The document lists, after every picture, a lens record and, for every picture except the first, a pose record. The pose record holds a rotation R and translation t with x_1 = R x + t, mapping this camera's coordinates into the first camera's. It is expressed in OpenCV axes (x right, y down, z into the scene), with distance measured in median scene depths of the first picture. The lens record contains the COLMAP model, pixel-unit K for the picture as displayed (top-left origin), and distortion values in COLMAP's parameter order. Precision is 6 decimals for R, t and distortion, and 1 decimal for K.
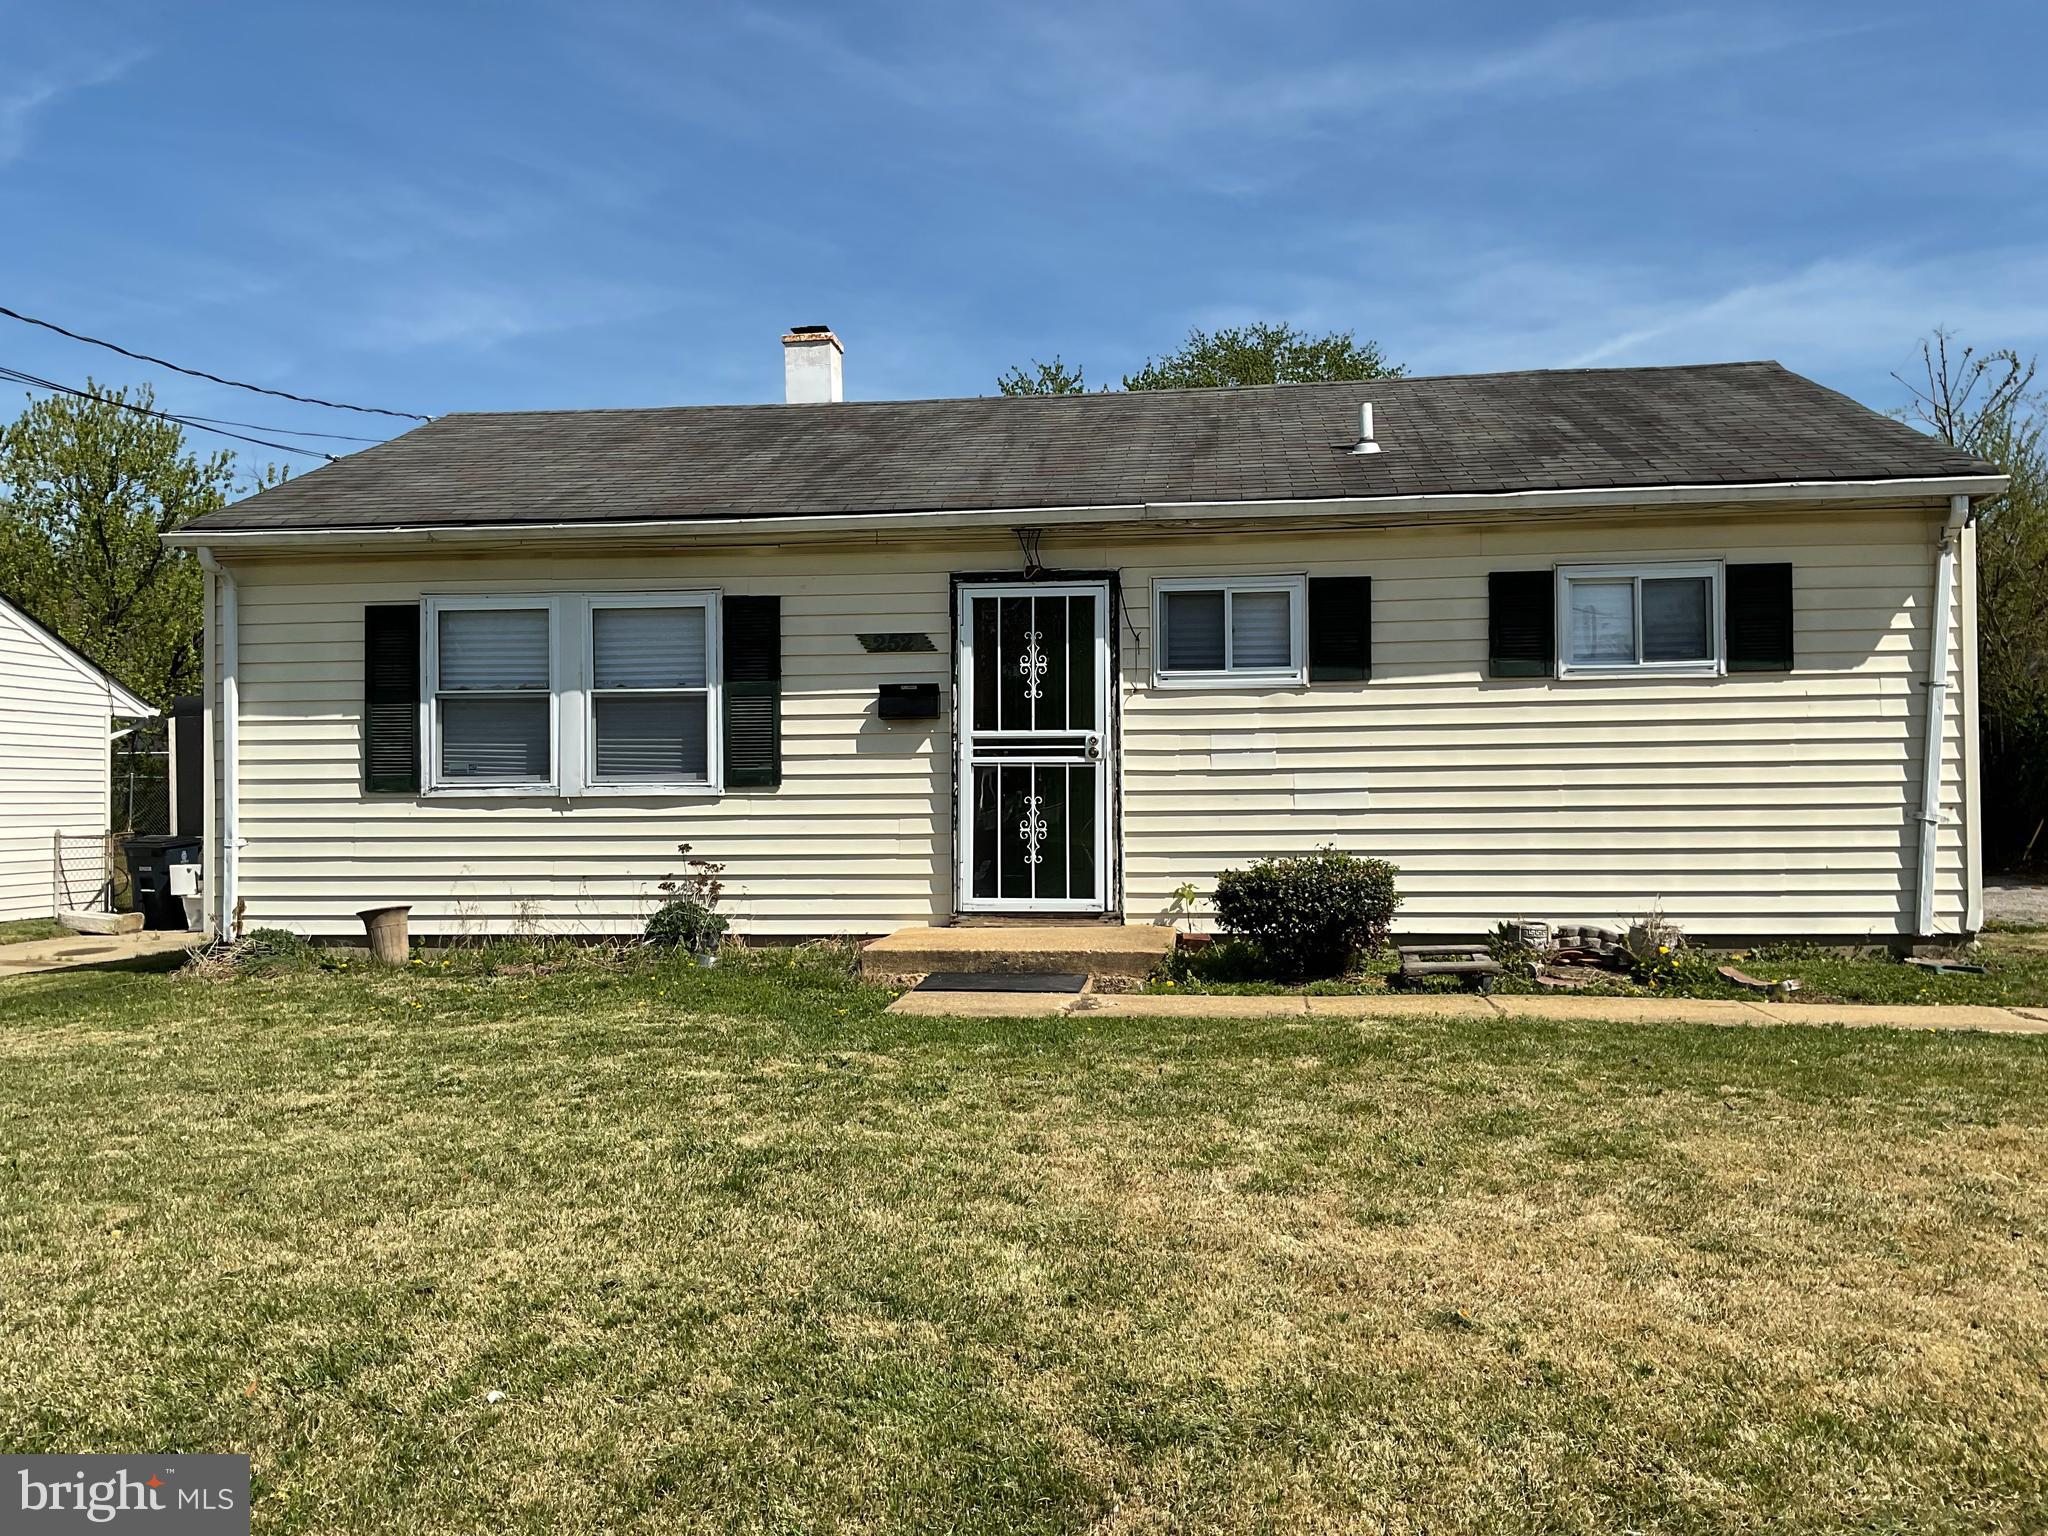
lens RADIAL K [[1697.6, 0, 1024.0], [0, 1697.6, 768.0], [0, 0, 1]] dist [0.124092, -0.233788]
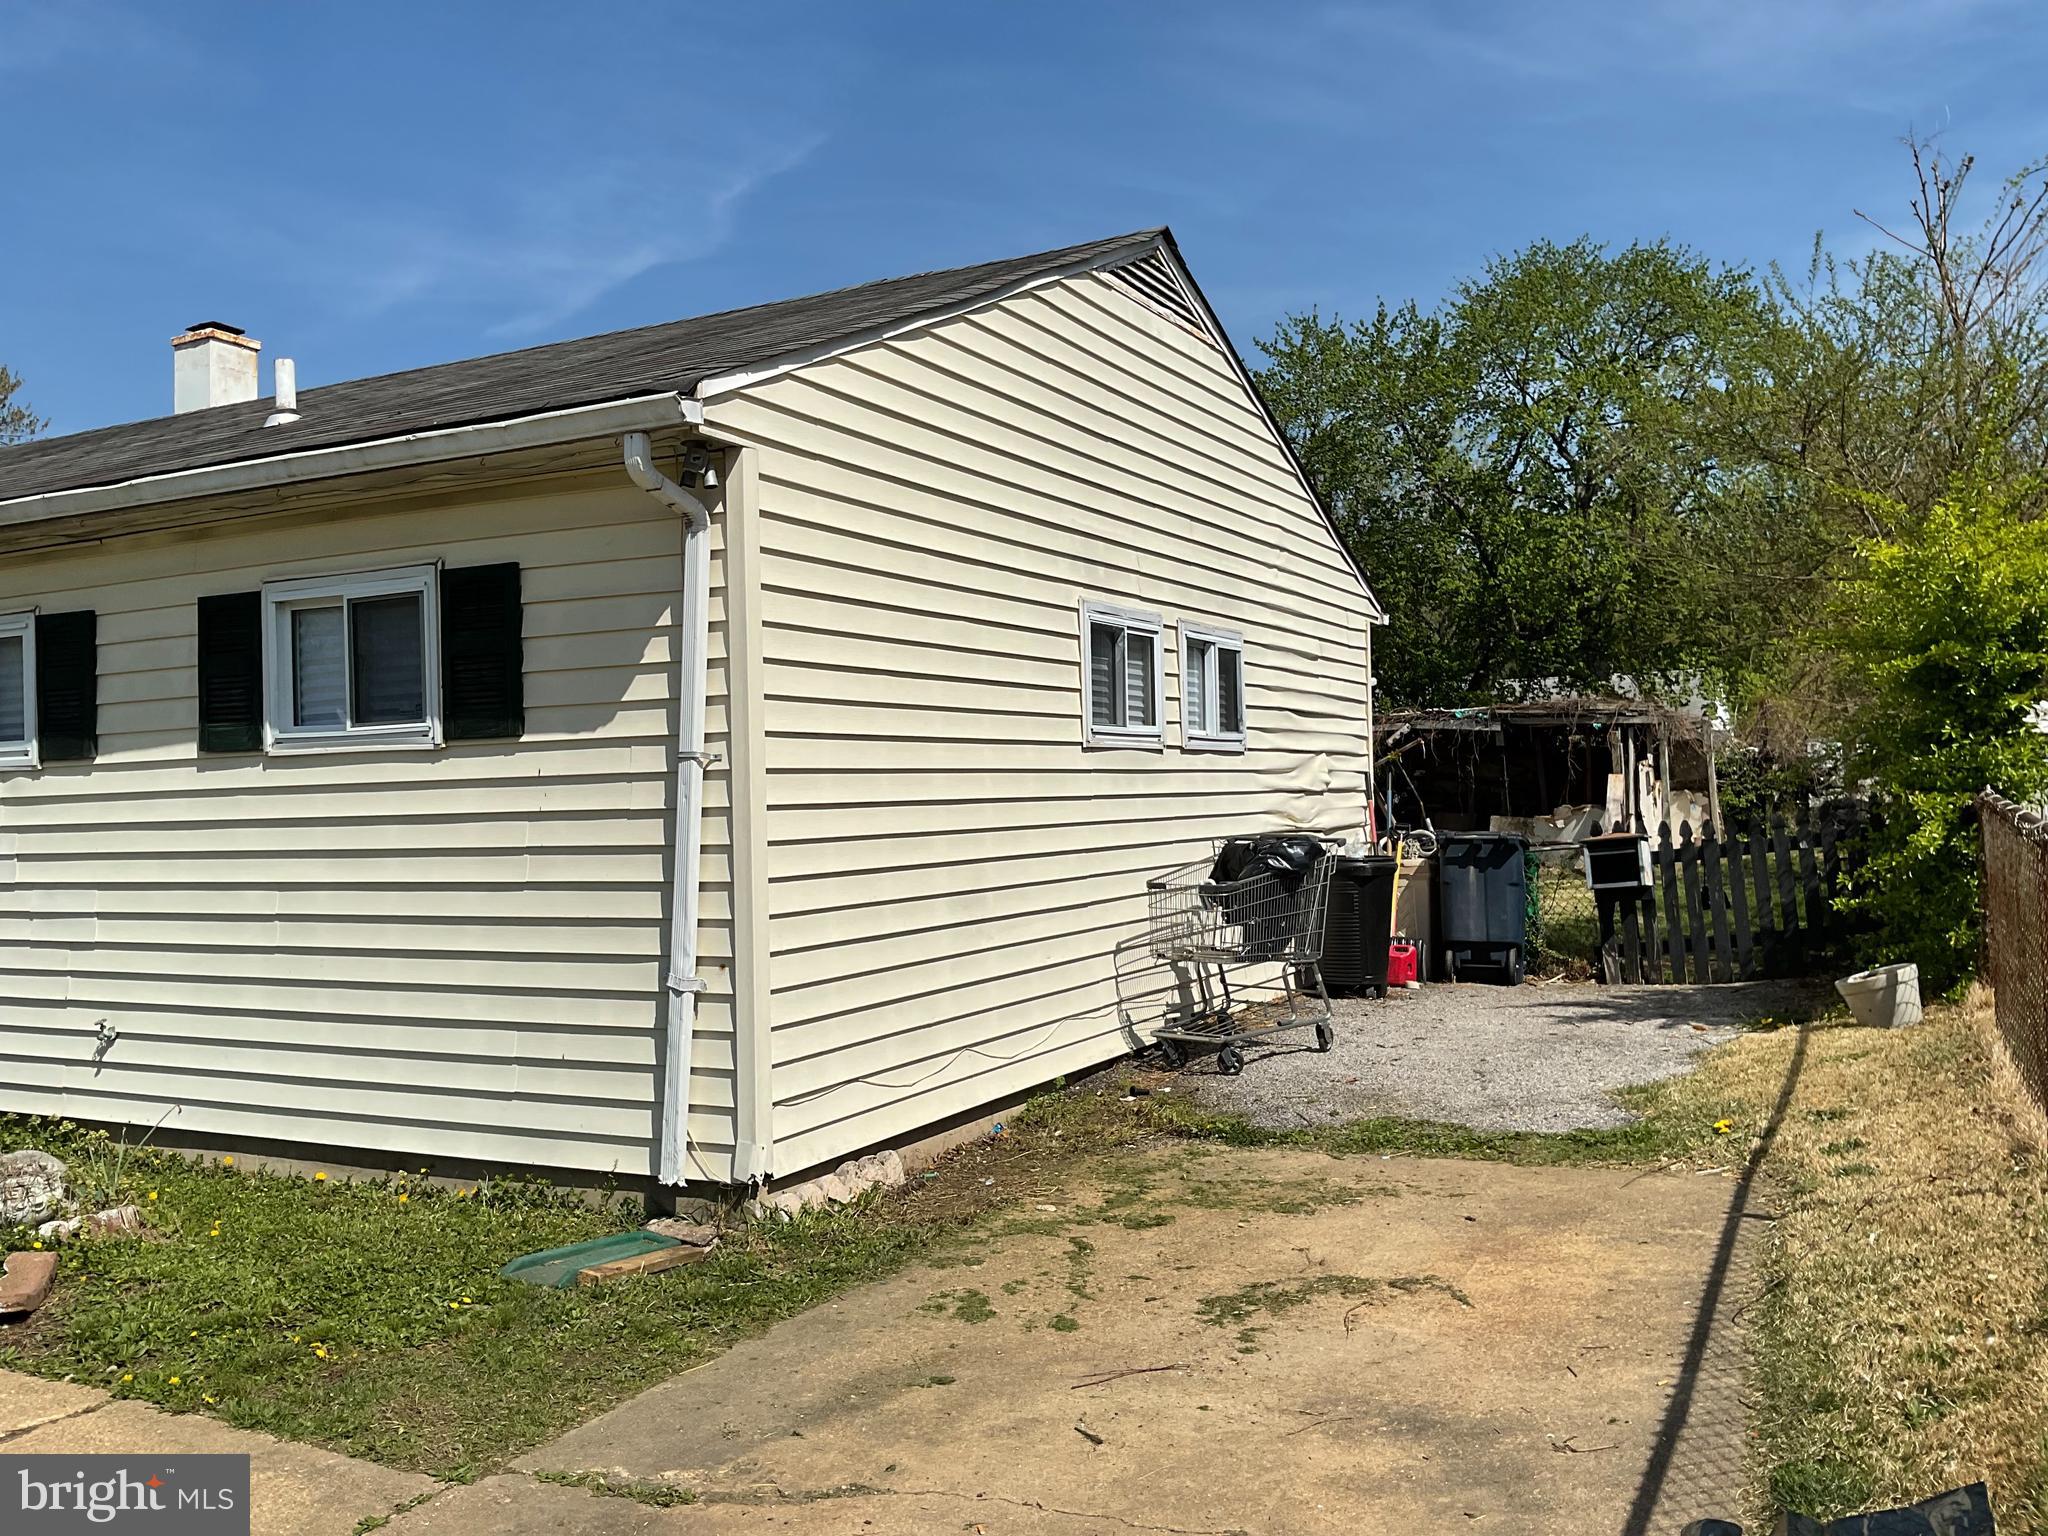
lens RADIAL K [[1697.6, 0, 1024.0], [0, 1697.6, 768.0], [0, 0, 1]] dist [0.124092, -0.233788]
pose [[0.933832, -0.017610, -0.357278, 0.794012], [0.021735, 0.999735, 0.007534, -0.043720], [0.357050, -0.014801, 0.933968, 0.467006]]
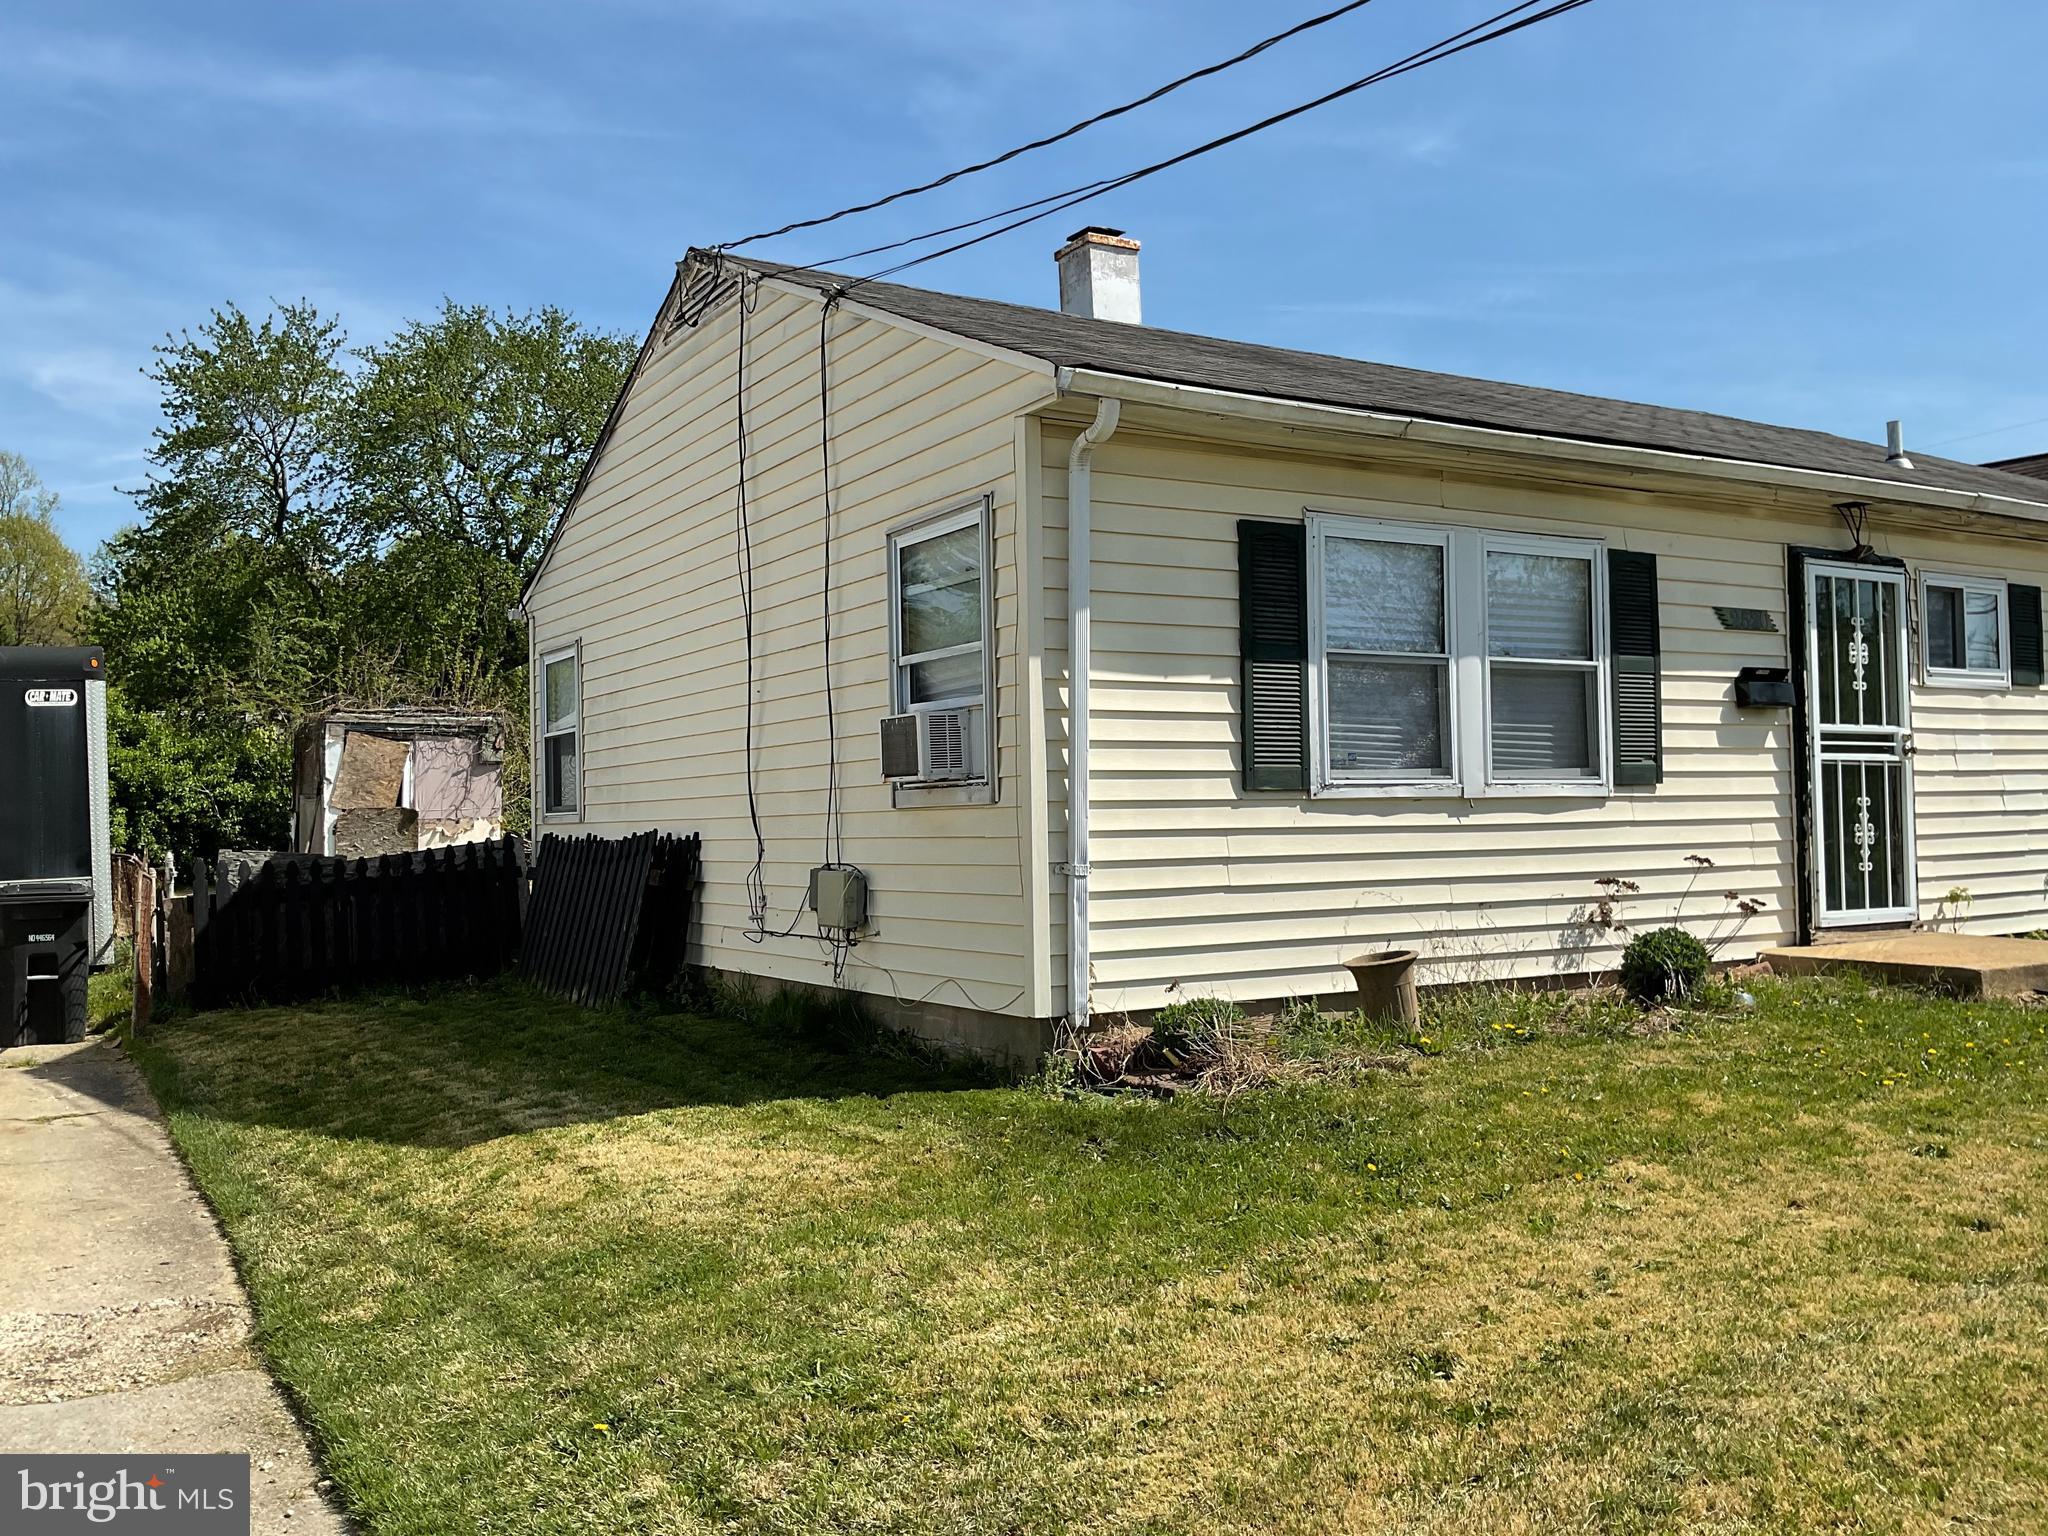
lens RADIAL K [[1768.2, 0, 935.1], [0, 1768.2, 805.6], [0, 0, 1]] dist [-0.000190, -0.007976]
pose [[0.790096, 0.001664, 0.612981, -0.967519], [0.005673, 0.999934, -0.010027, 0.027808], [-0.612957, 0.011400, 0.790034, 0.552852]]
